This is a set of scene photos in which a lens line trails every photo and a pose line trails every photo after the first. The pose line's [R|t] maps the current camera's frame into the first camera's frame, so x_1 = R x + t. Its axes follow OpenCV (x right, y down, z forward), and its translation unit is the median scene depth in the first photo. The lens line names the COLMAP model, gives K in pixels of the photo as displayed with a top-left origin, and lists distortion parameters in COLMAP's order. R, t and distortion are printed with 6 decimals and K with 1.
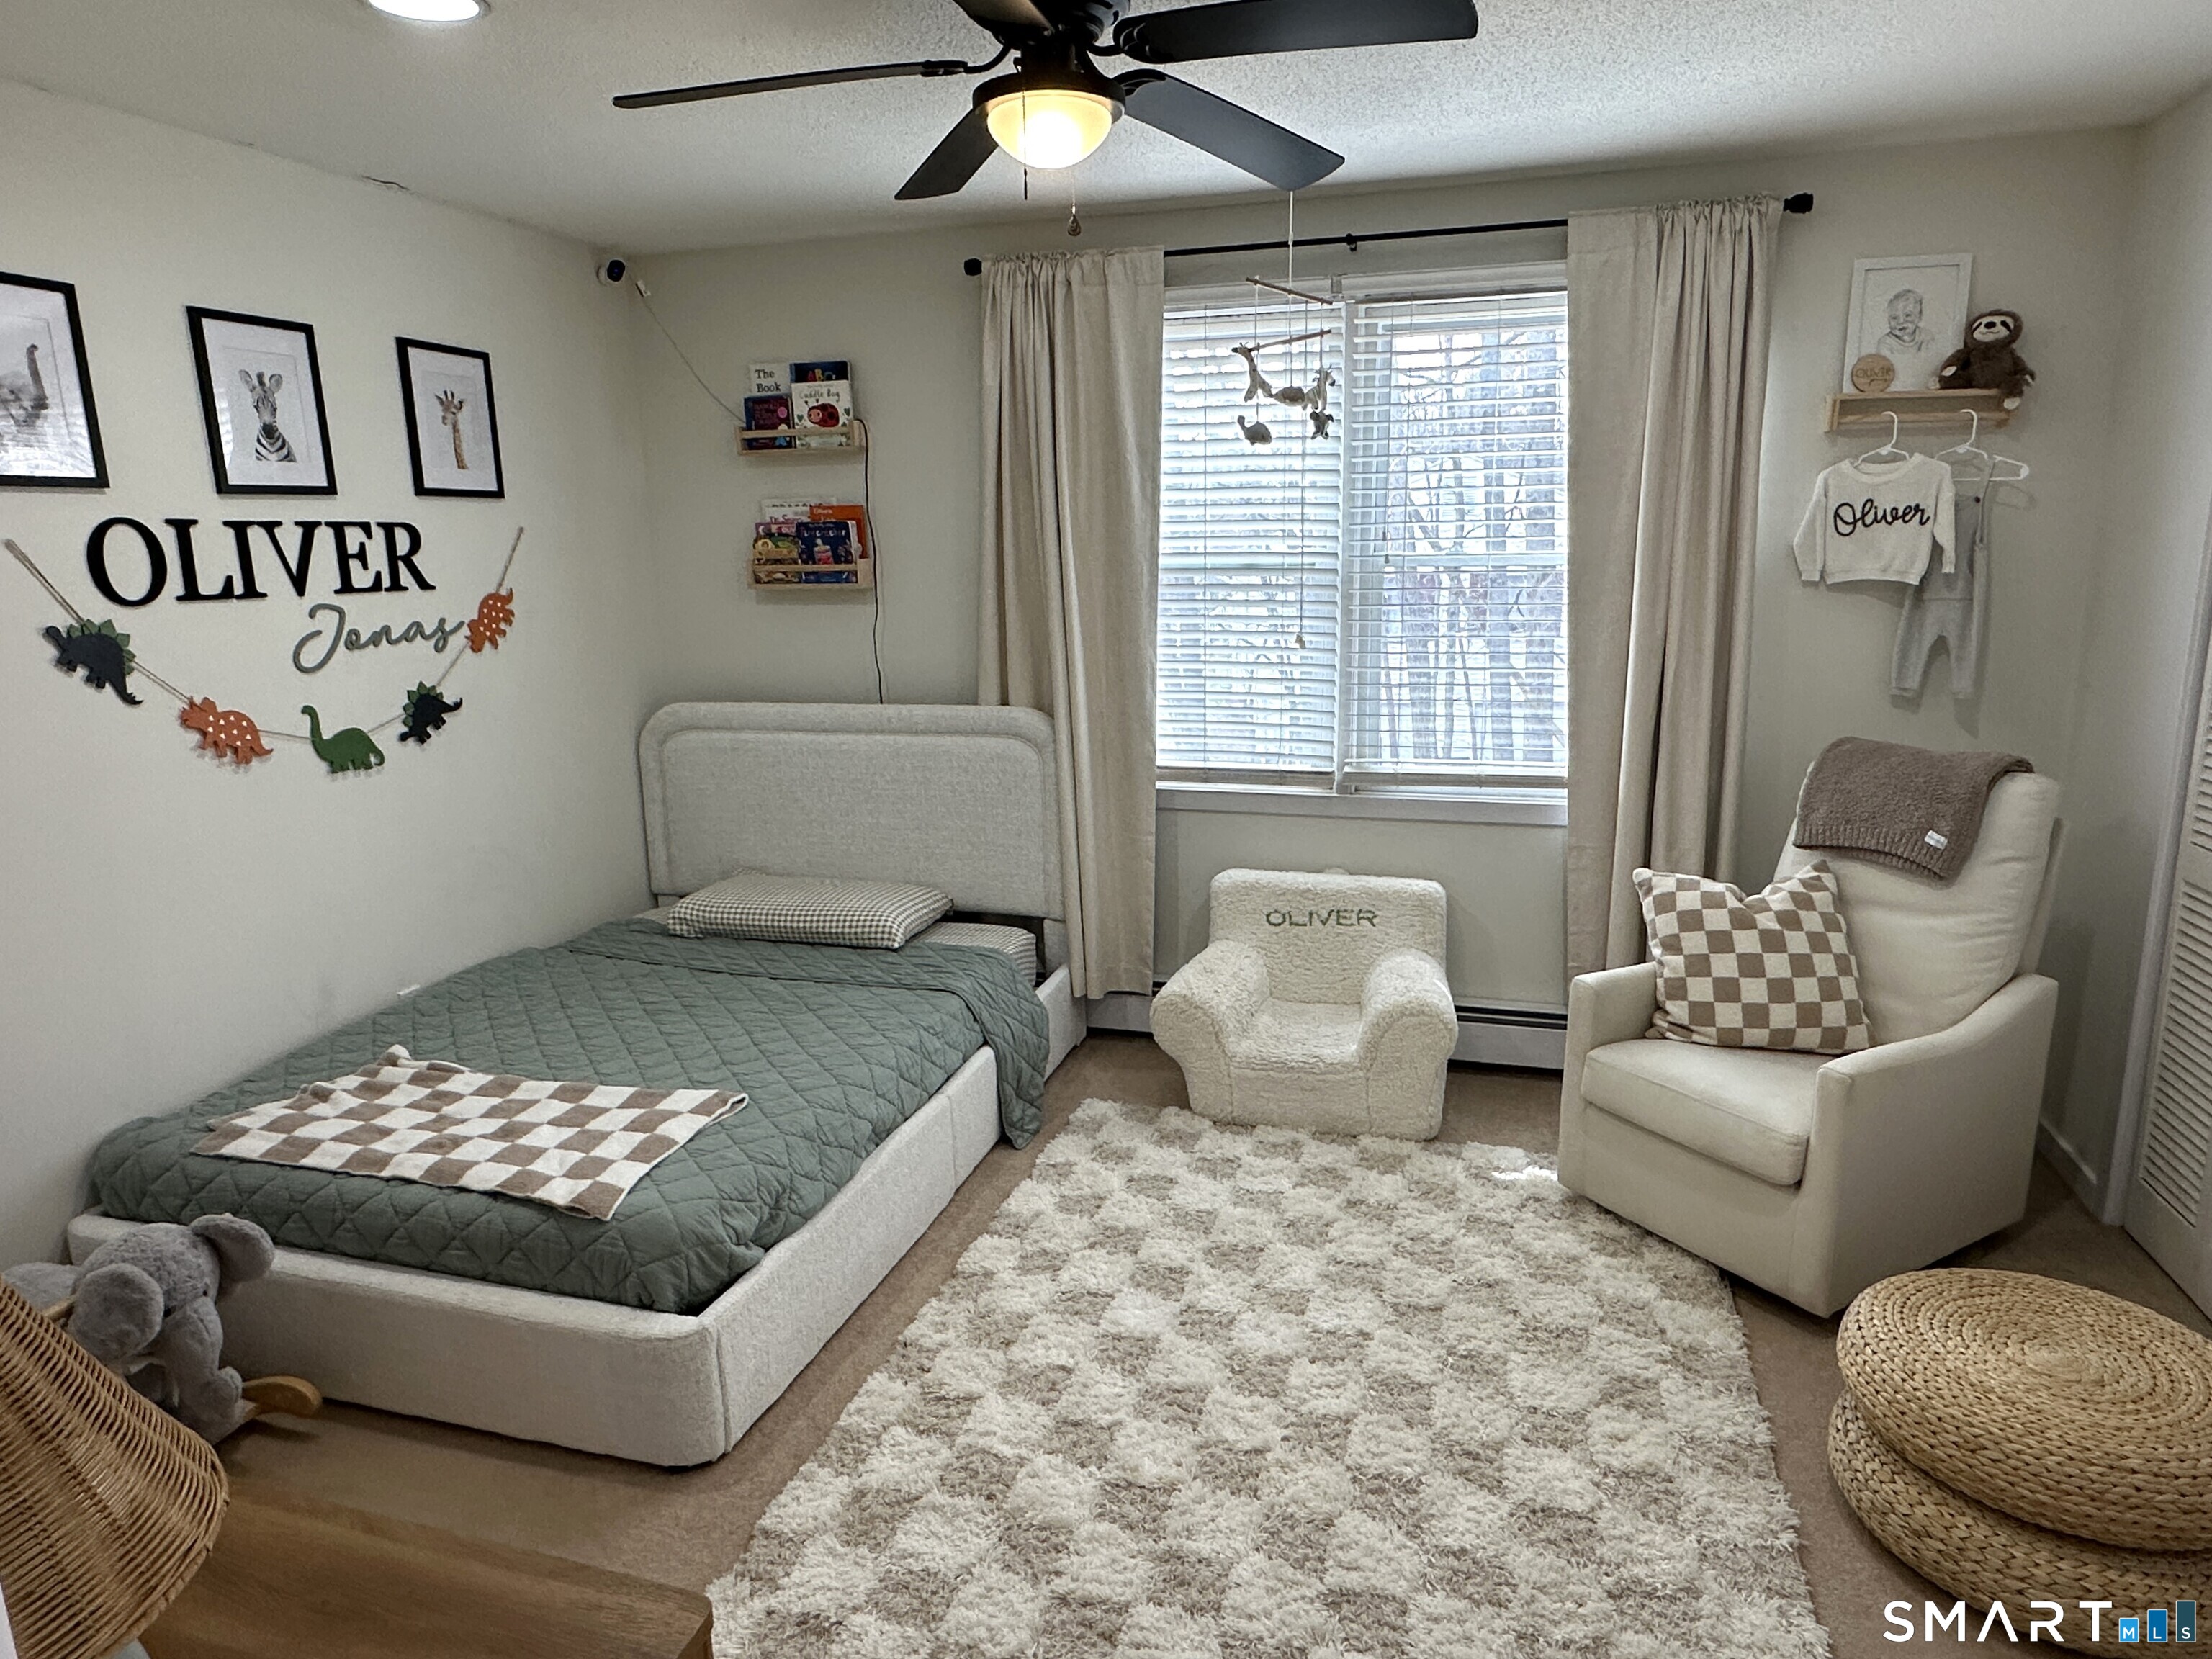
lens RADIAL K [[1316.6, 0, 1099.0], [0, 1316.6, 826.9], [0, 0, 1]] dist [-0.005307, 0.001769]
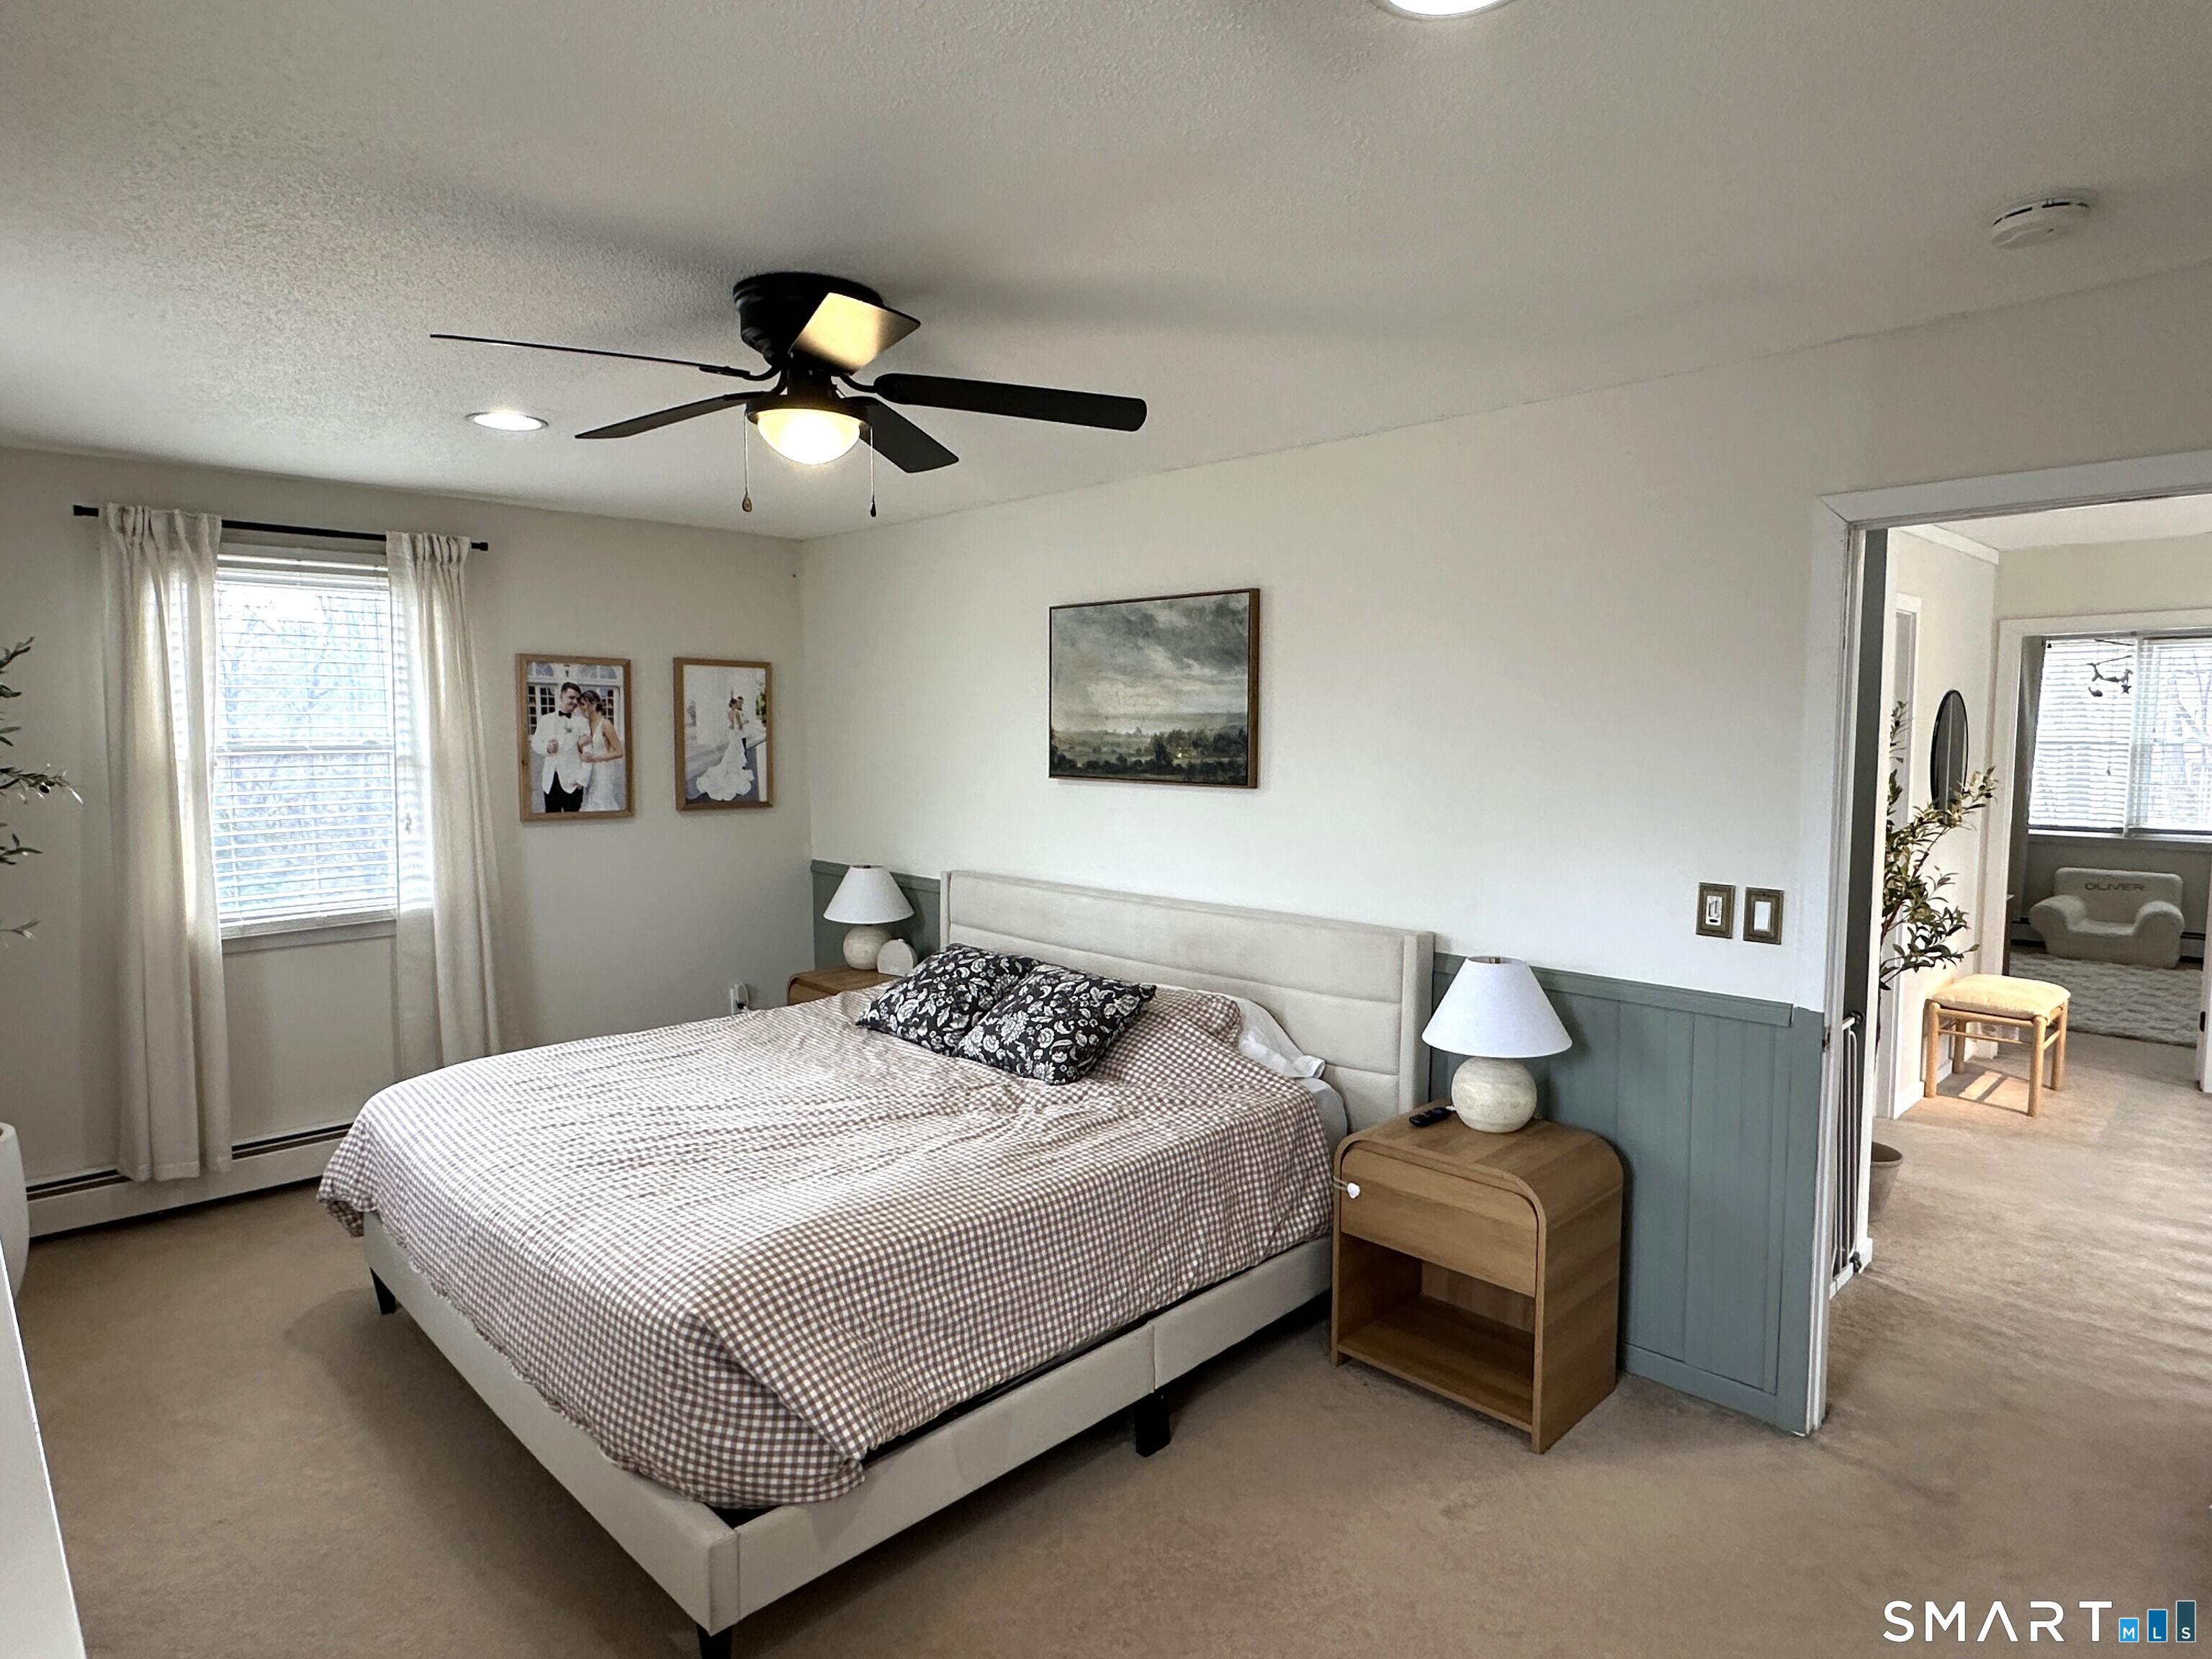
lens RADIAL K [[1243.2, 0, 1079.4], [0, 1243.2, 827.3], [0, 0, 1]] dist [-0.016395, 0.001246]
pose [[0.872940, 0.058658, -0.484288, -0.420476], [-0.117947, 0.988669, -0.092851, 0.414360], [0.473354, 0.138174, 0.869968, -1.951500]]
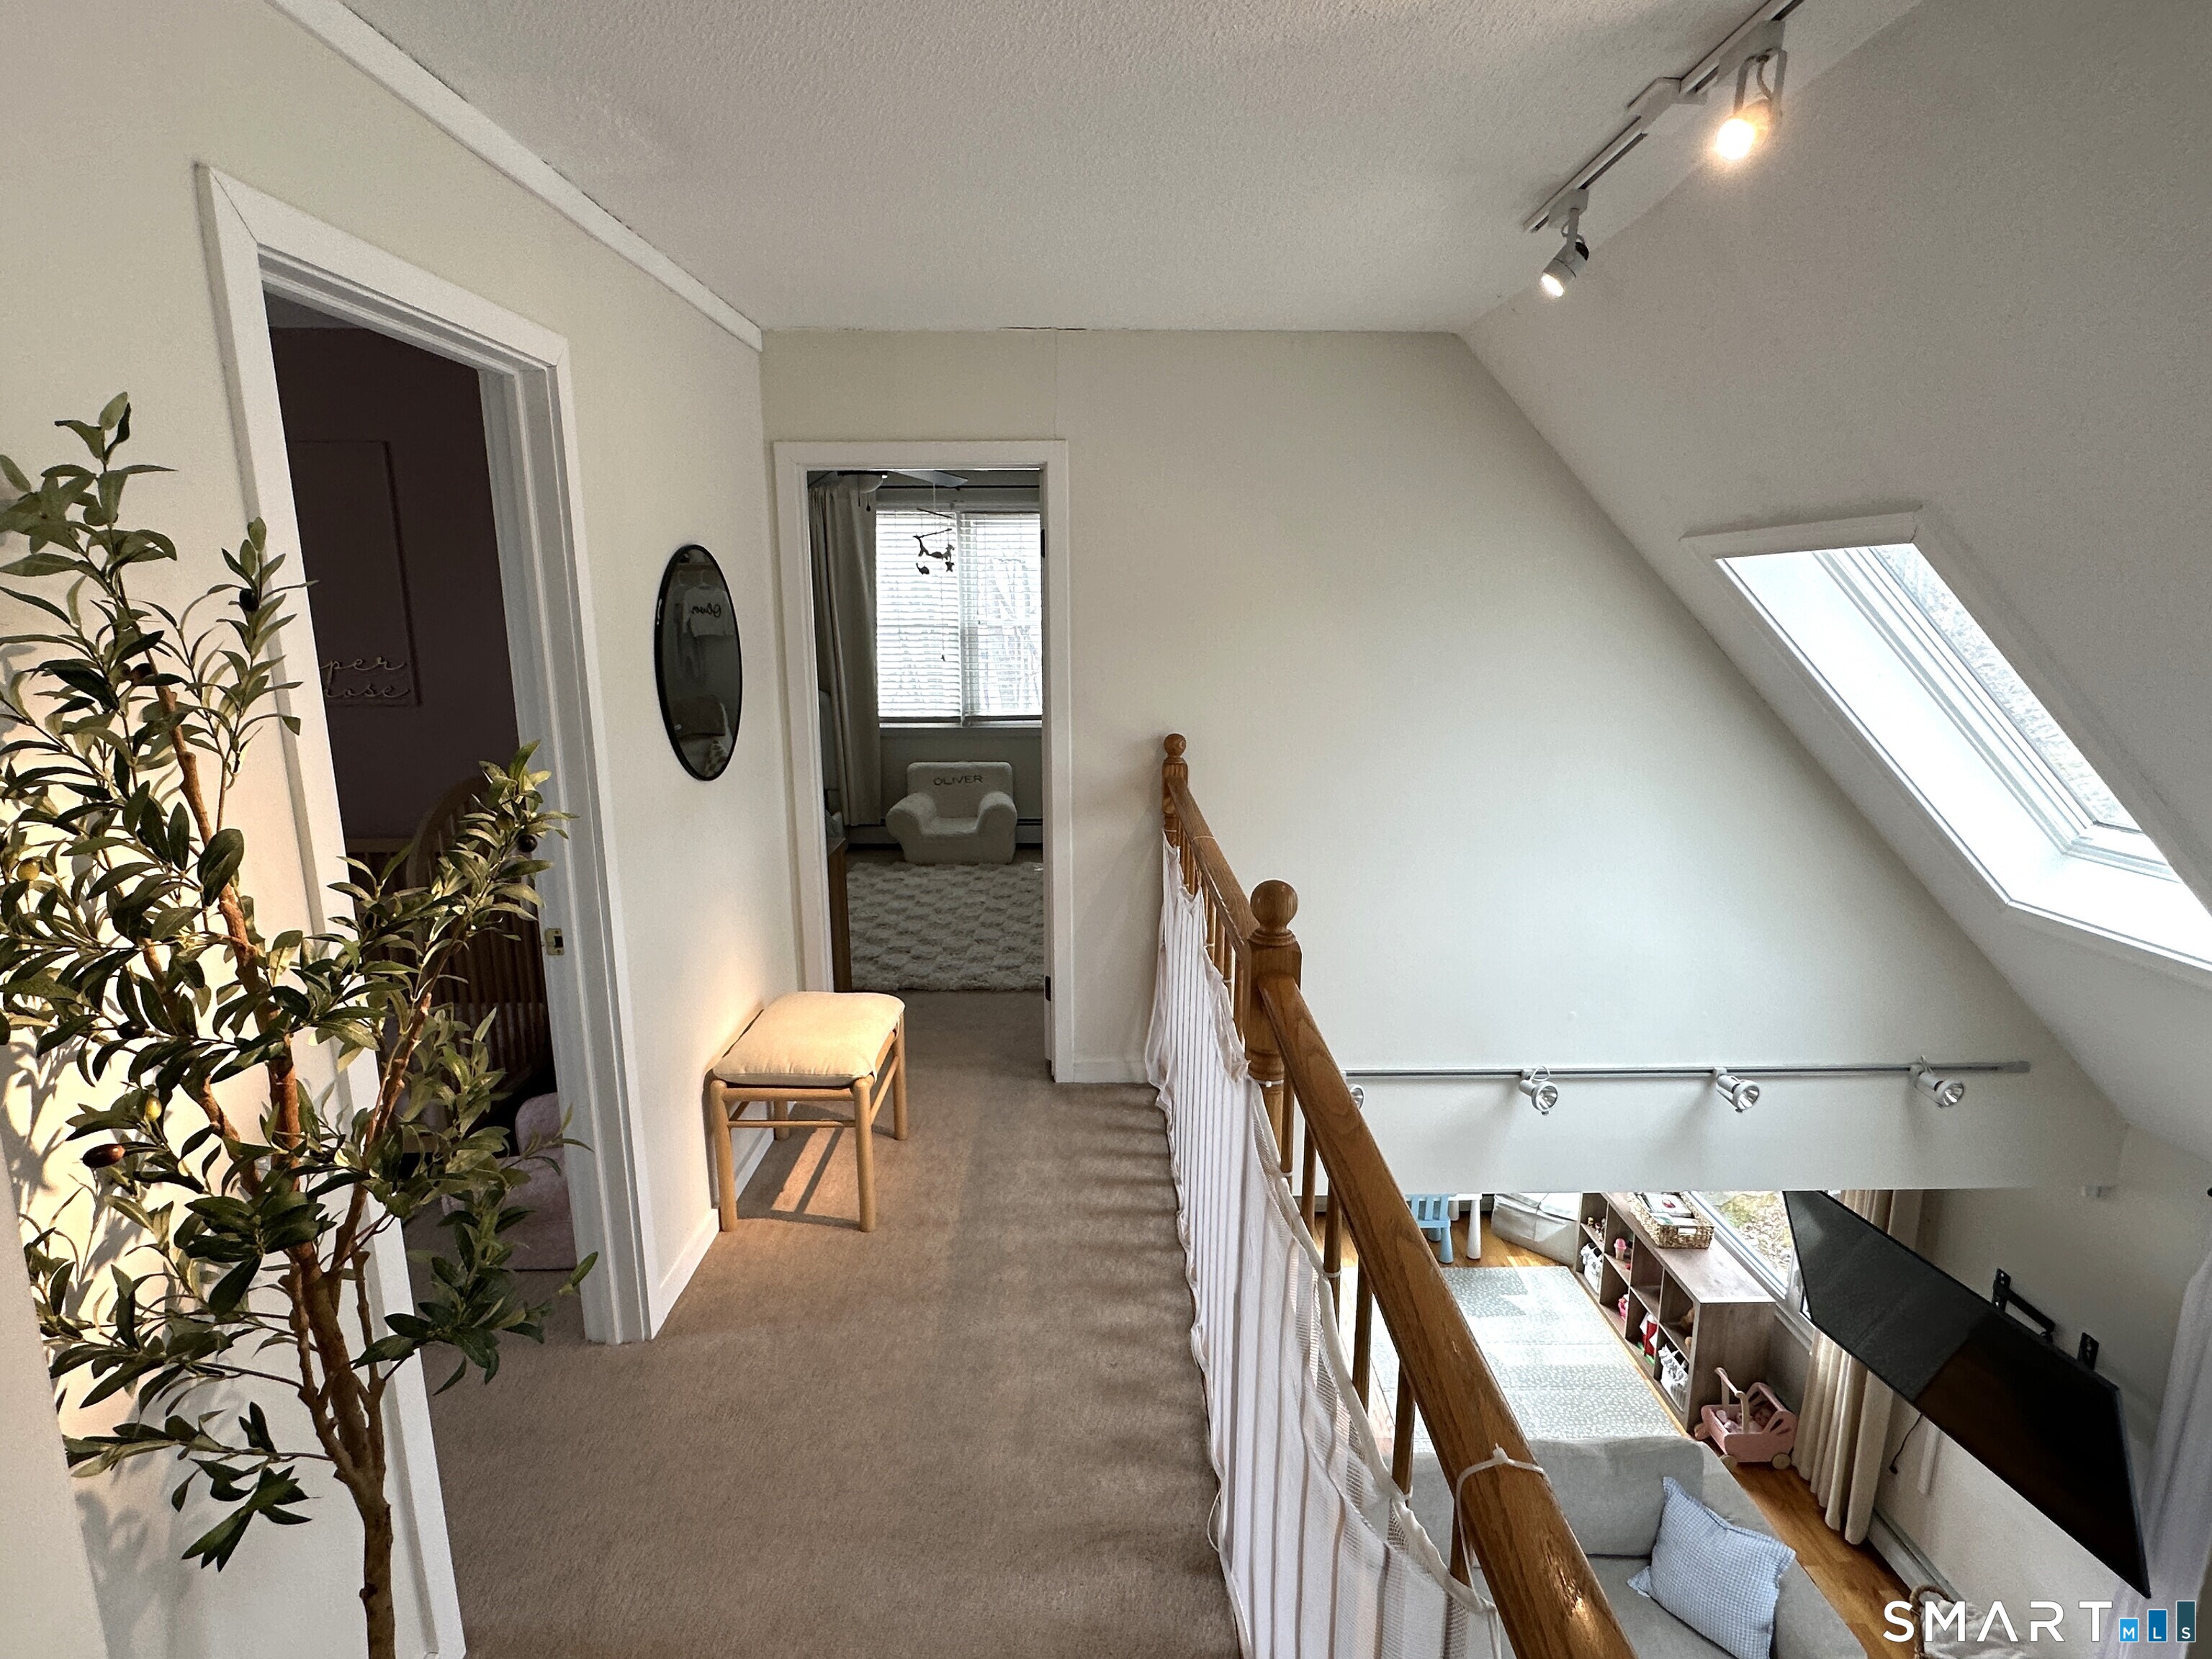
lens RADIAL K [[1134.6, 0, 1073.7], [0, 1134.6, 832.8], [0, 0, 1]] dist [-0.000586, -0.000513]
pose [[0.959723, -0.043106, 0.277621, -0.196097], [0.048485, 0.998745, -0.012537, 0.204932], [-0.276732, 0.025493, 0.960609, -0.976339]]
